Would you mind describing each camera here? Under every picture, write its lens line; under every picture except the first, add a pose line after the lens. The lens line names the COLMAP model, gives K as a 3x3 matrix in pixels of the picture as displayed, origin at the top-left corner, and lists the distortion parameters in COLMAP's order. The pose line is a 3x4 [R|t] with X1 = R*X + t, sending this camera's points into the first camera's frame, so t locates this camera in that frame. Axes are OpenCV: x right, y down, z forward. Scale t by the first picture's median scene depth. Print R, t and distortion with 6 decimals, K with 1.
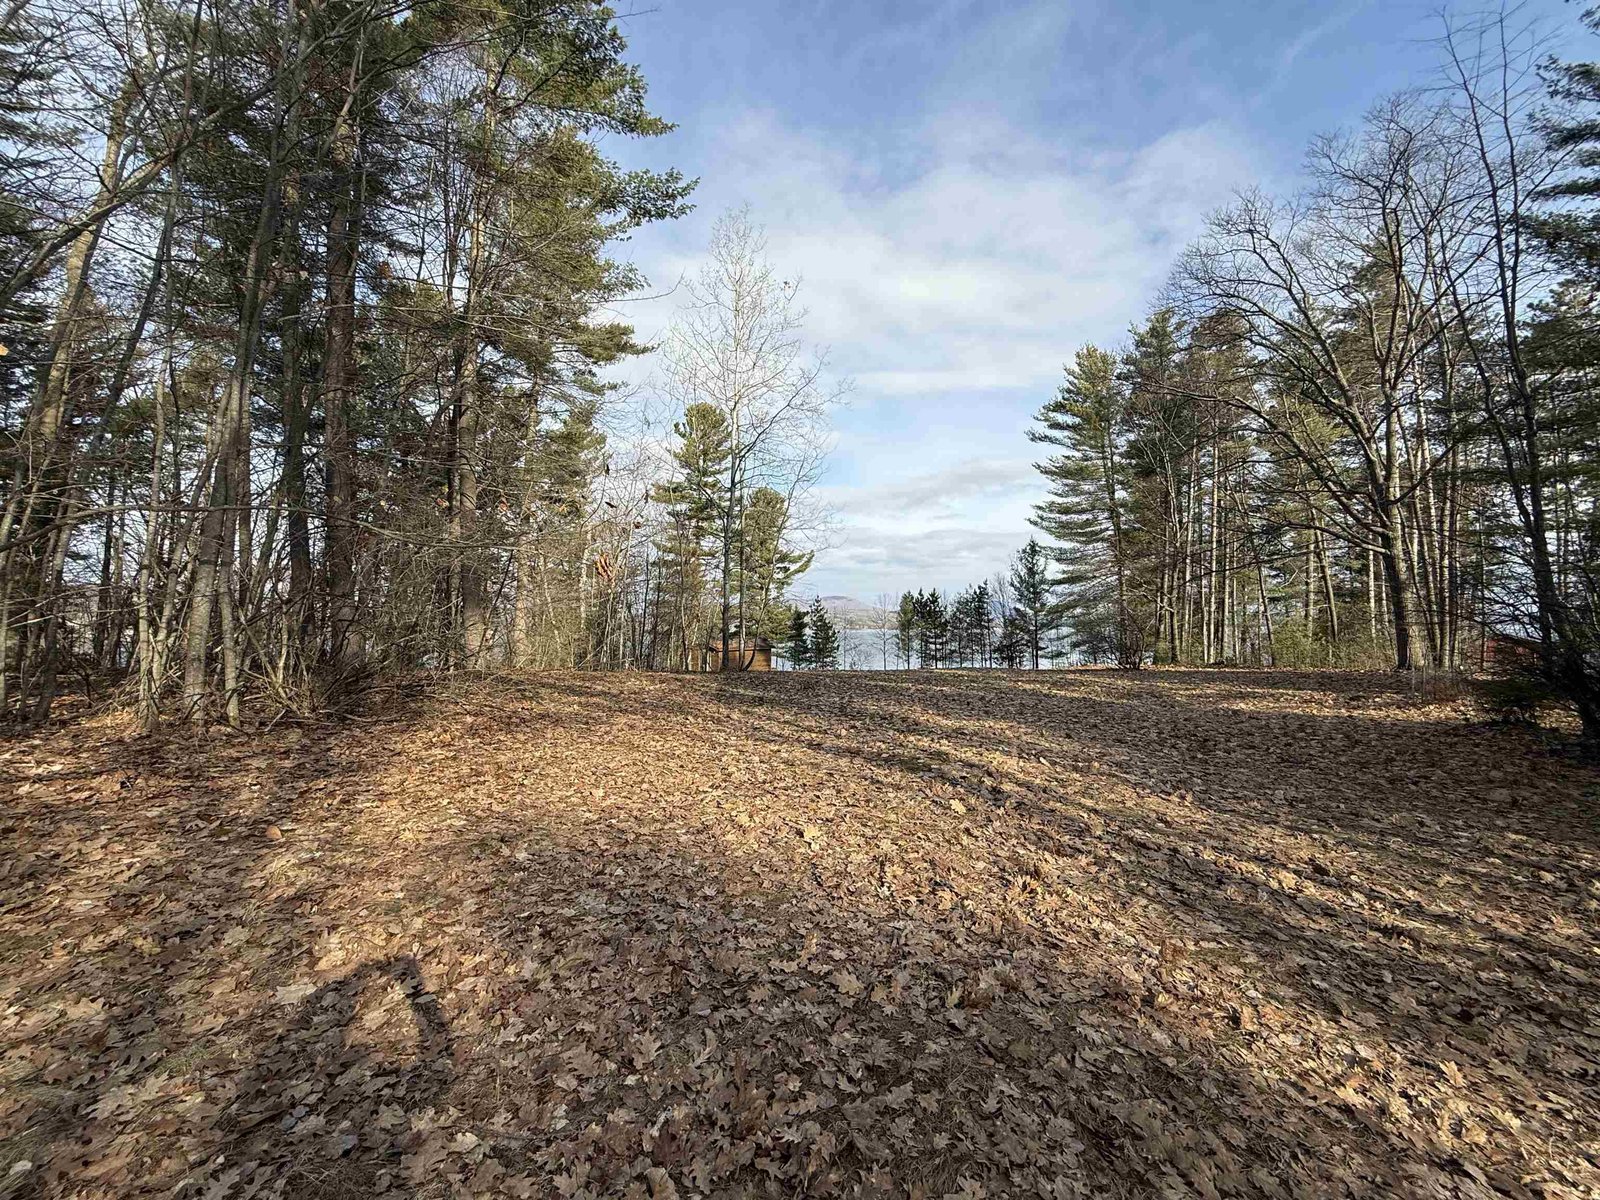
lens RADIAL K [[634.9, 0, 797.9], [0, 634.9, 601.5], [0, 0, 1]] dist [-0.000393, 0.000371]
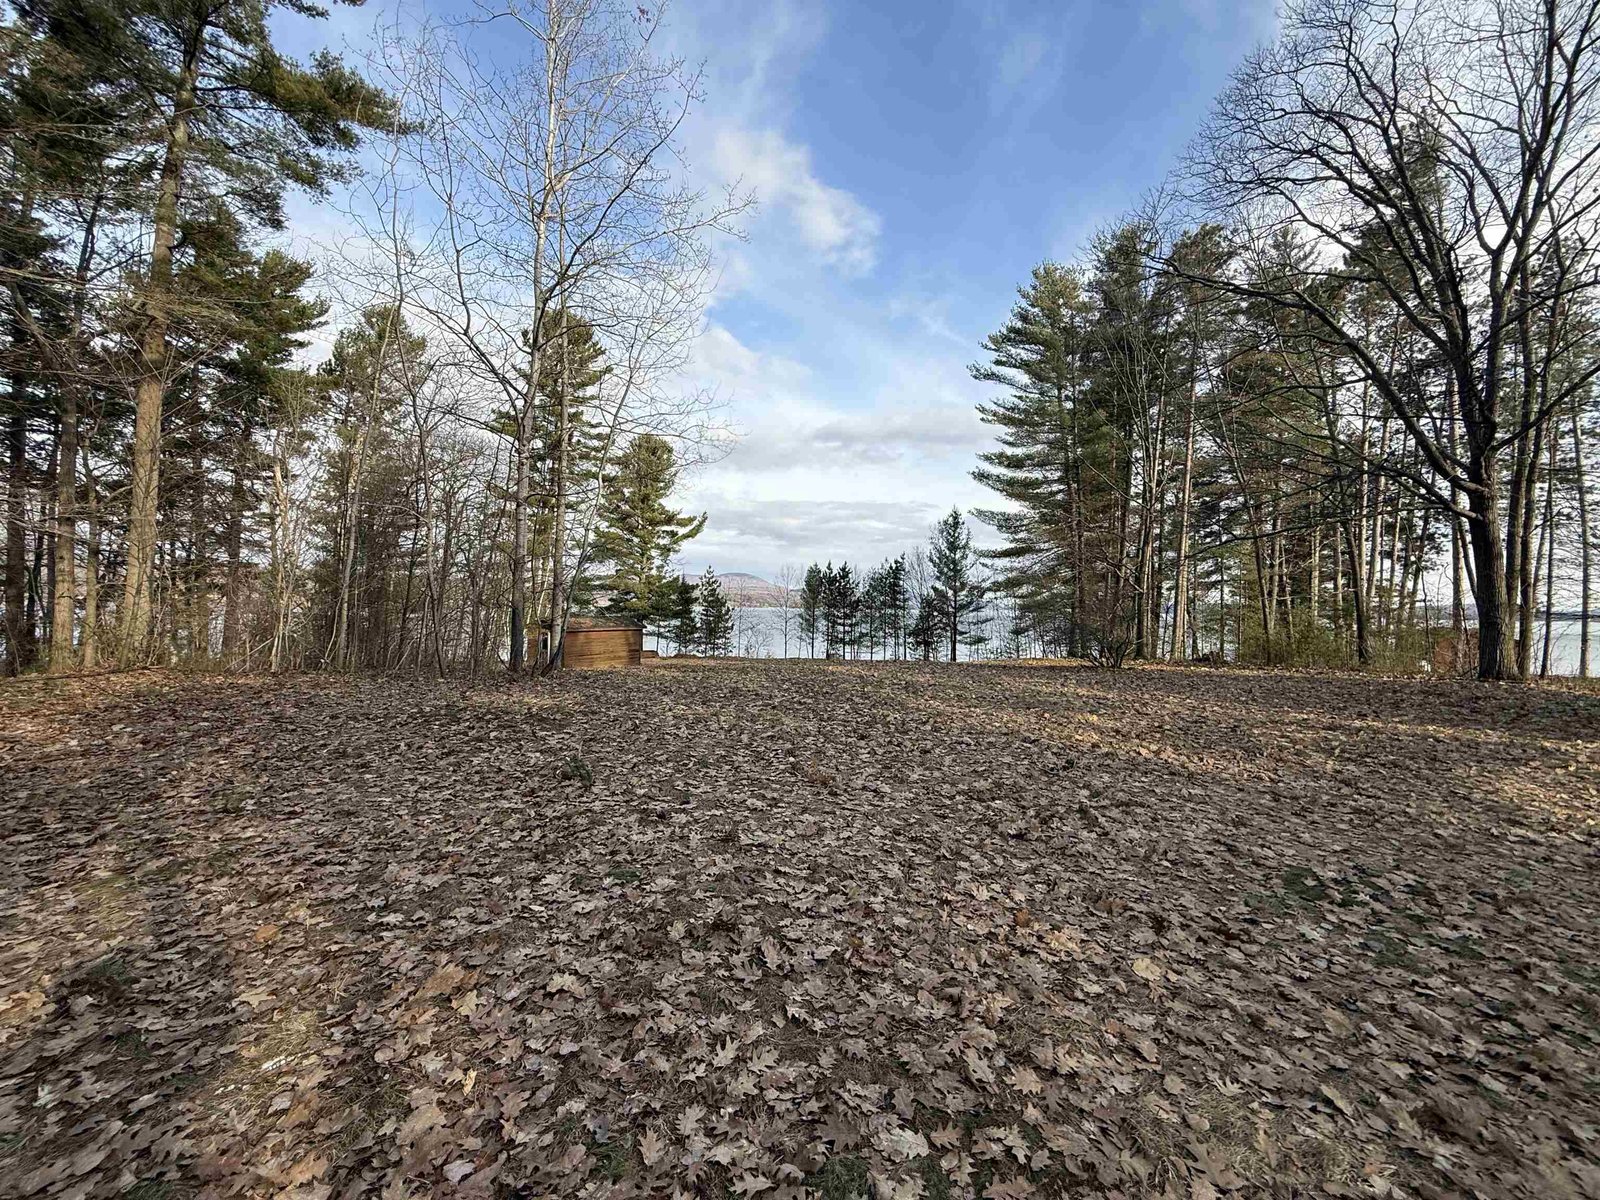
lens RADIAL K [[634.9, 0, 797.9], [0, 634.9, 601.5], [0, 0, 1]] dist [-0.000393, 0.000371]
pose [[0.987621, 0.024796, 0.154886, 0.018519], [-0.030274, 0.998993, 0.033113, 0.007205], [-0.153909, -0.037393, 0.987377, 0.151767]]
